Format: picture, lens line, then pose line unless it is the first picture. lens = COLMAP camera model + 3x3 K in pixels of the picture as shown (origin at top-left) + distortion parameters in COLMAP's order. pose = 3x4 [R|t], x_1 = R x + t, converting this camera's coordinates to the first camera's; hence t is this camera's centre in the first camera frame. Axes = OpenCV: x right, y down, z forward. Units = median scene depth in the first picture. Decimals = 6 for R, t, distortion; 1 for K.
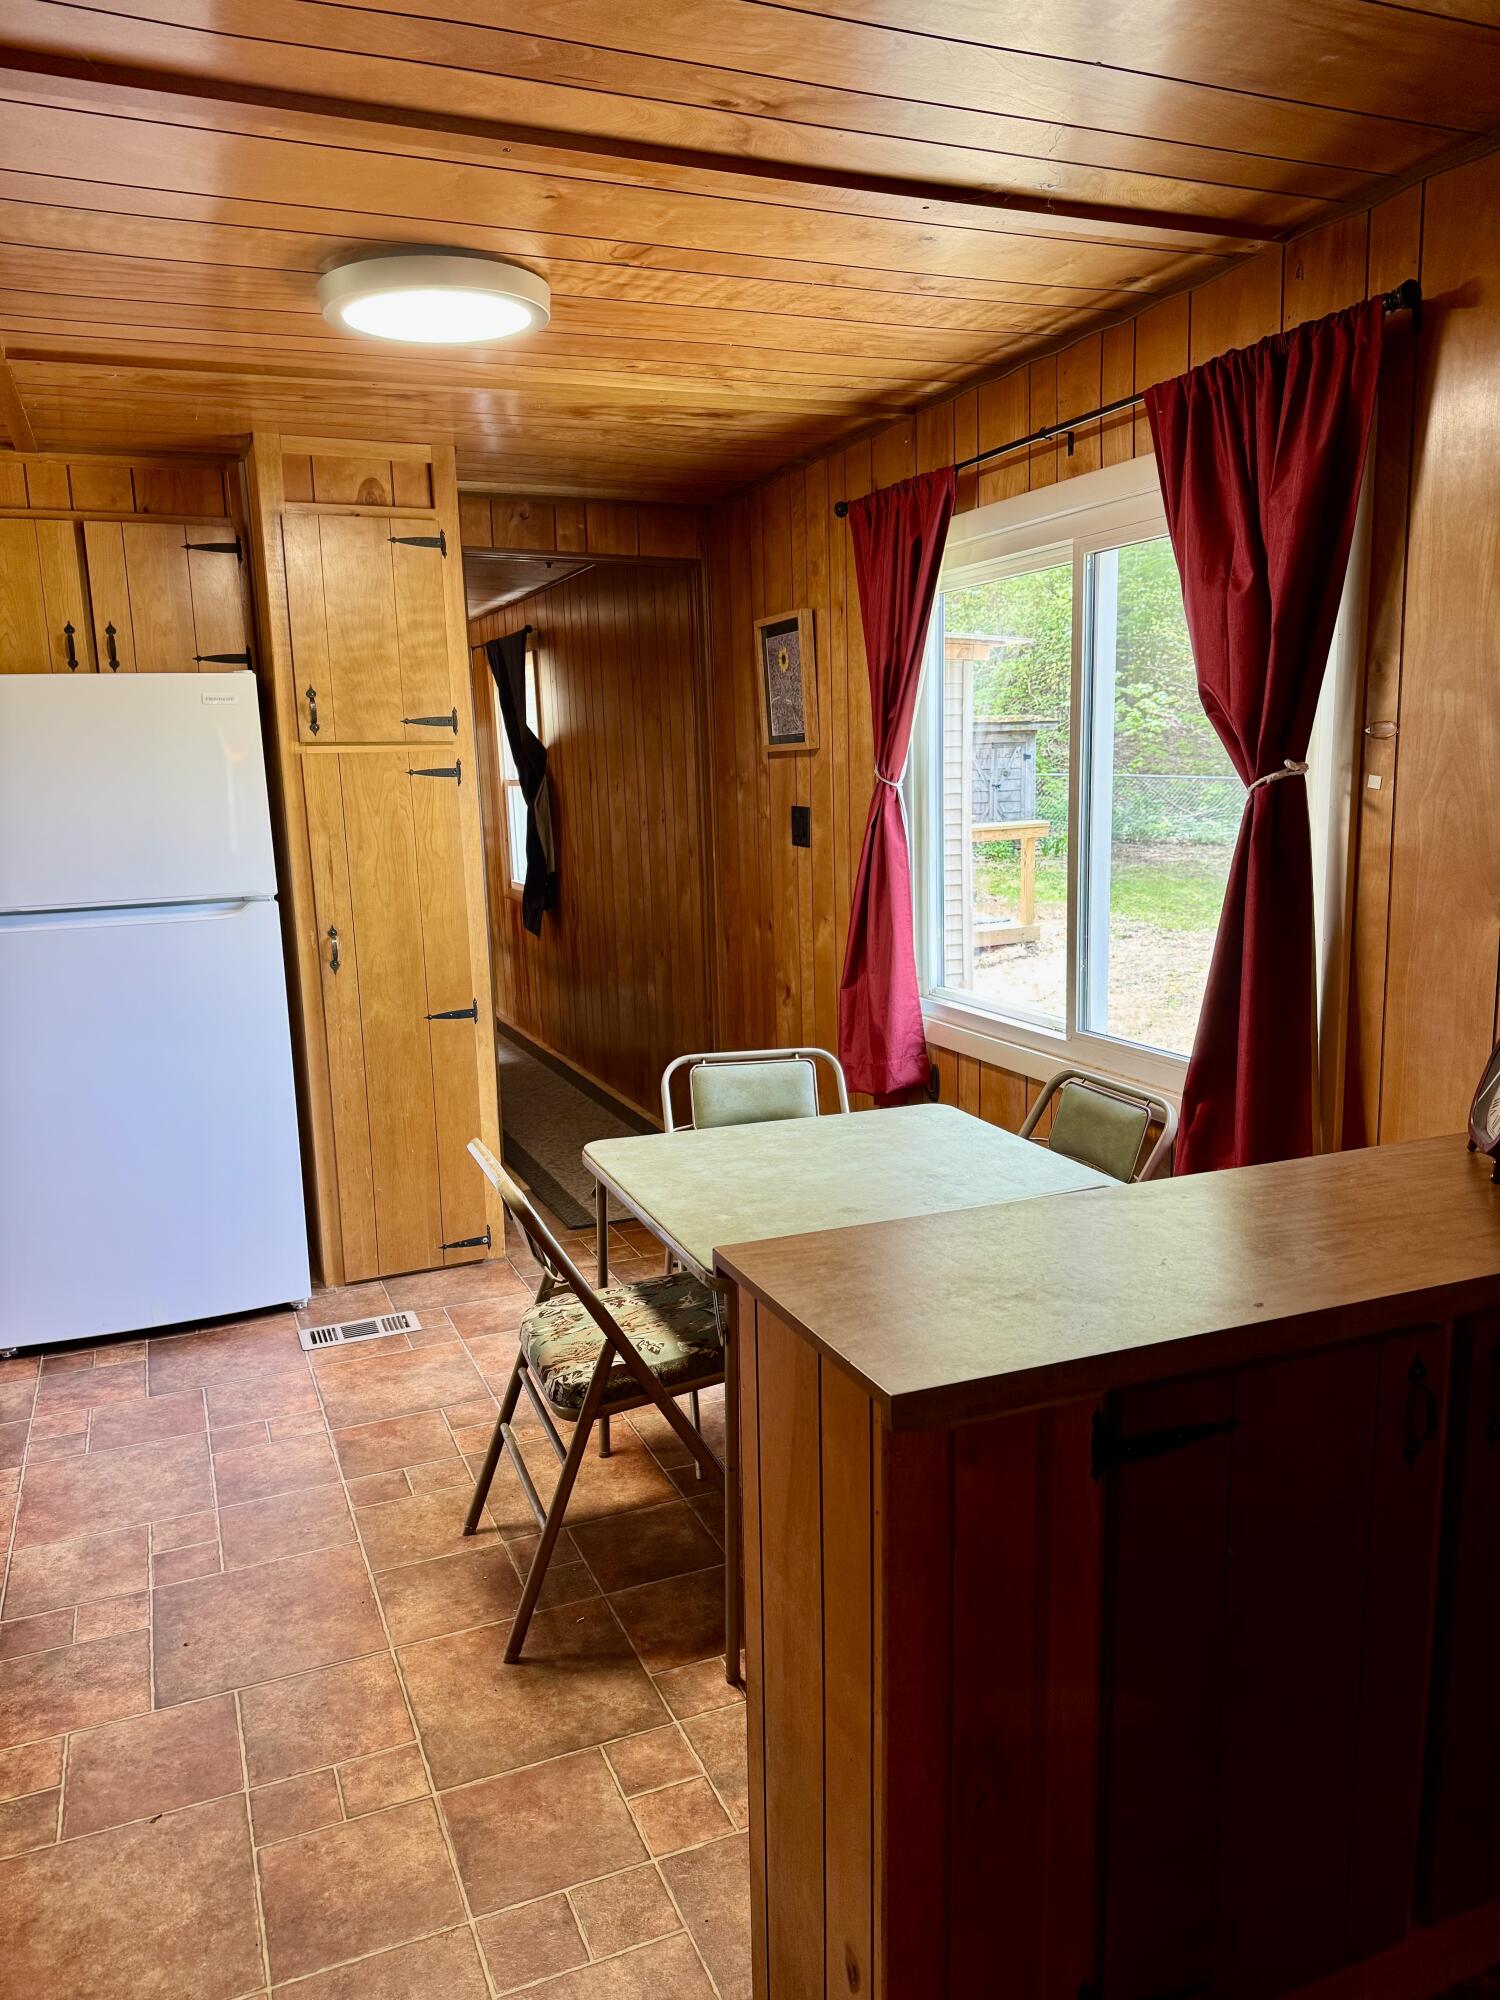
lens RADIAL K [[1391.2, 0, 750.0], [0, 1391.2, 1000.0], [0, 0, 1]] dist [0.051445, -0.037455]
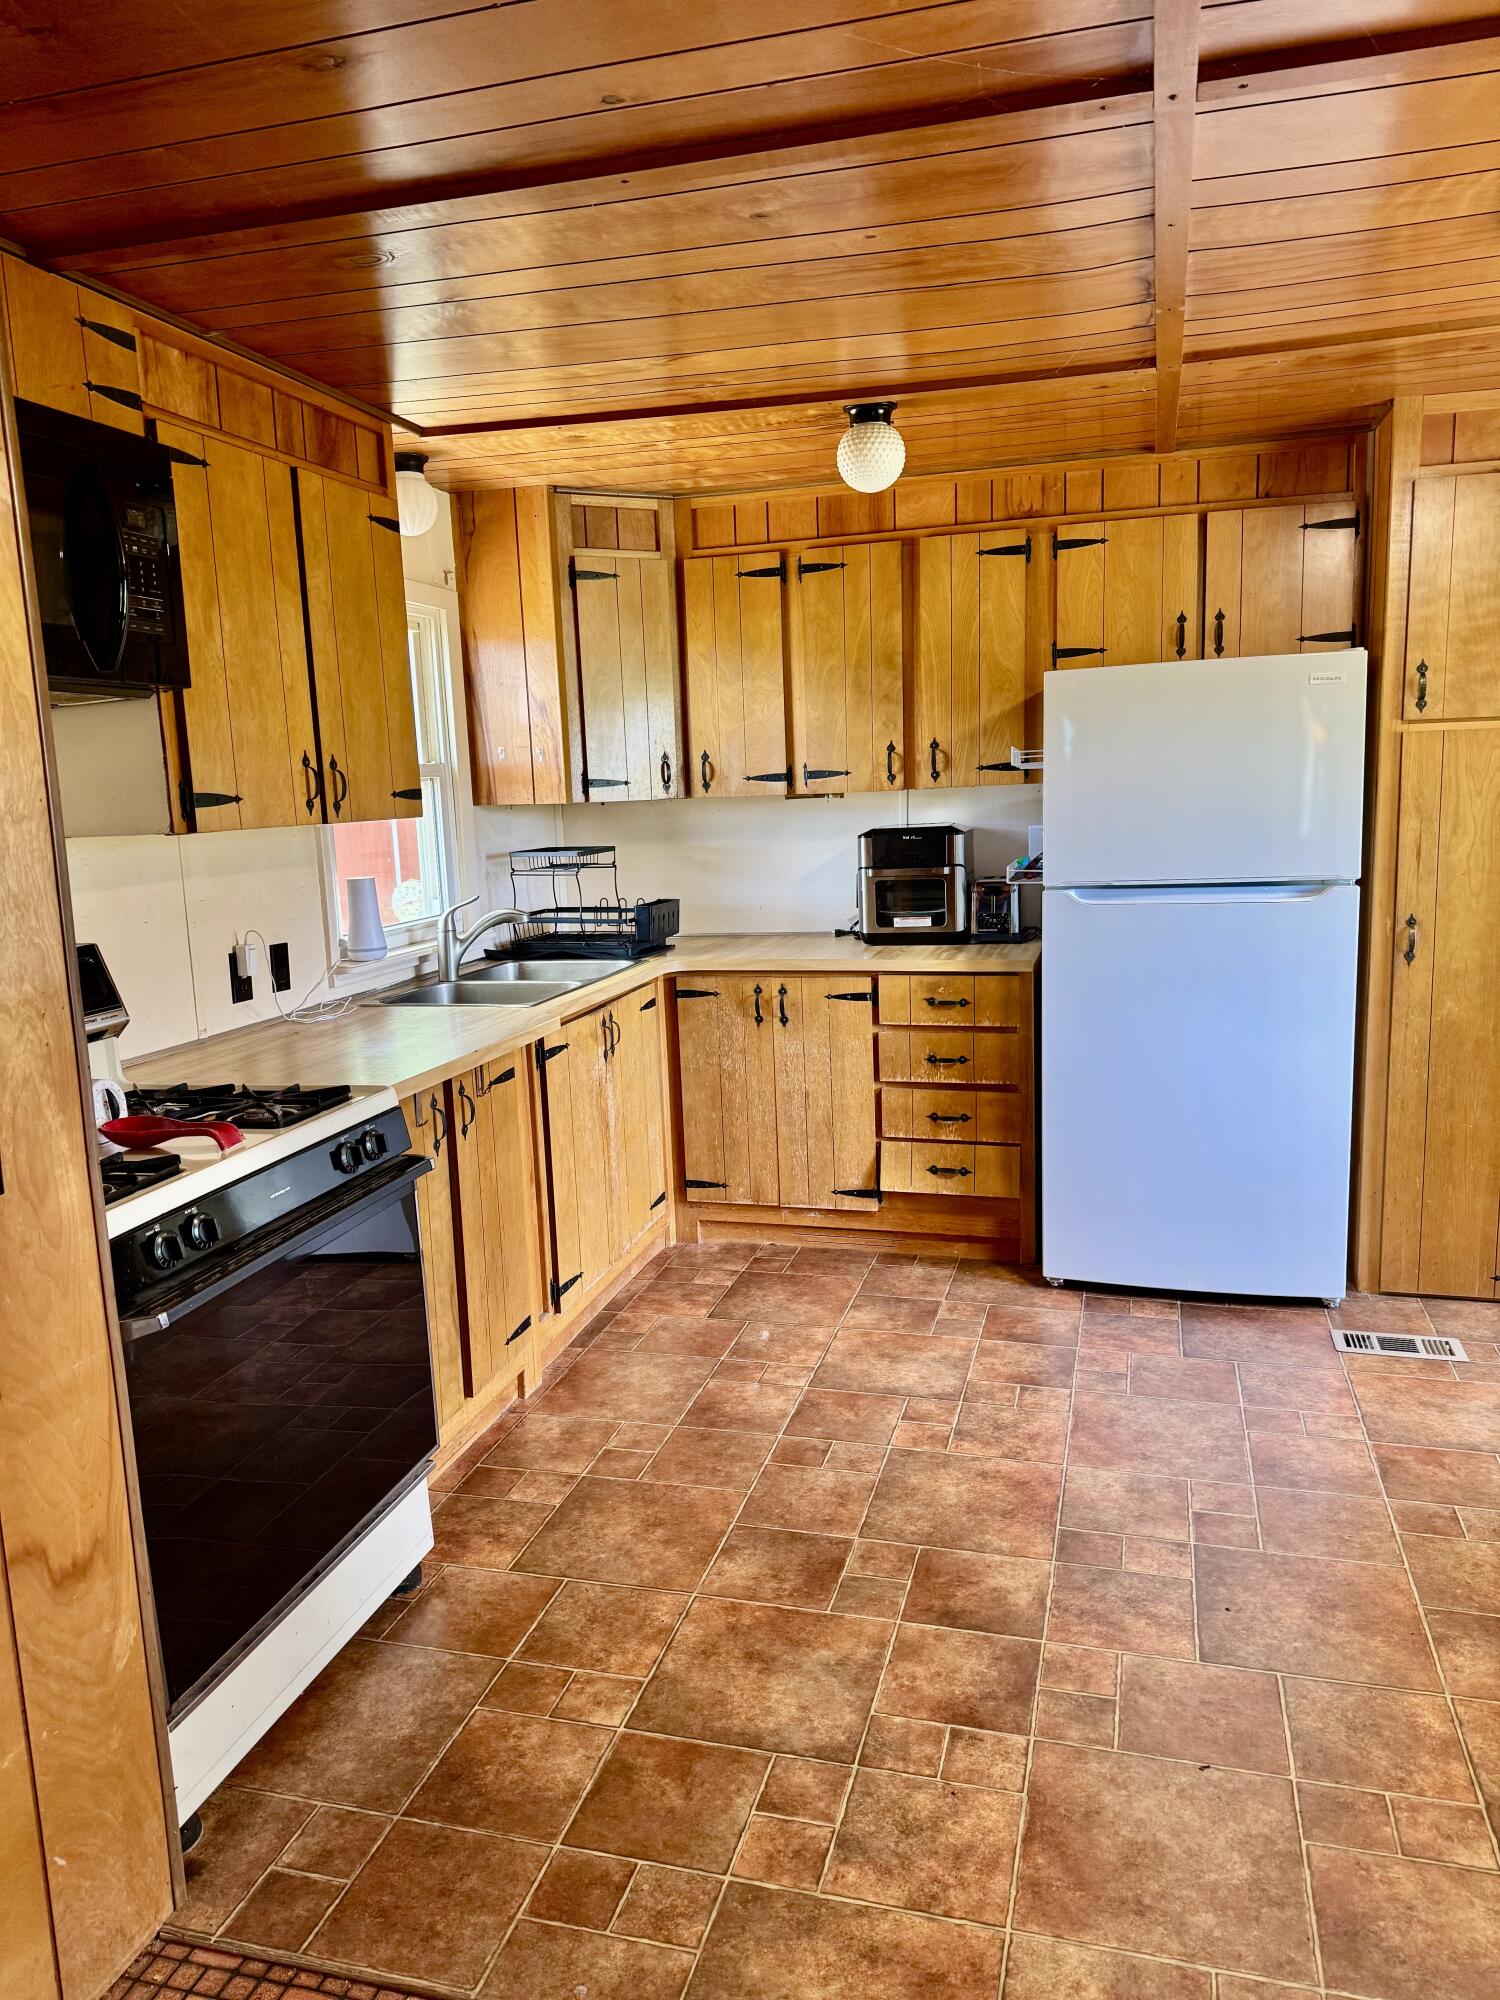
lens RADIAL K [[1391.2, 0, 750.0], [0, 1391.2, 1000.0], [0, 0, 1]] dist [0.051445, -0.037455]
pose [[0.801054, 0.099726, -0.590227, -0.098251], [-0.095224, 0.994698, 0.038828, 0.010482], [0.590970, 0.025100, 0.806303, -0.028444]]
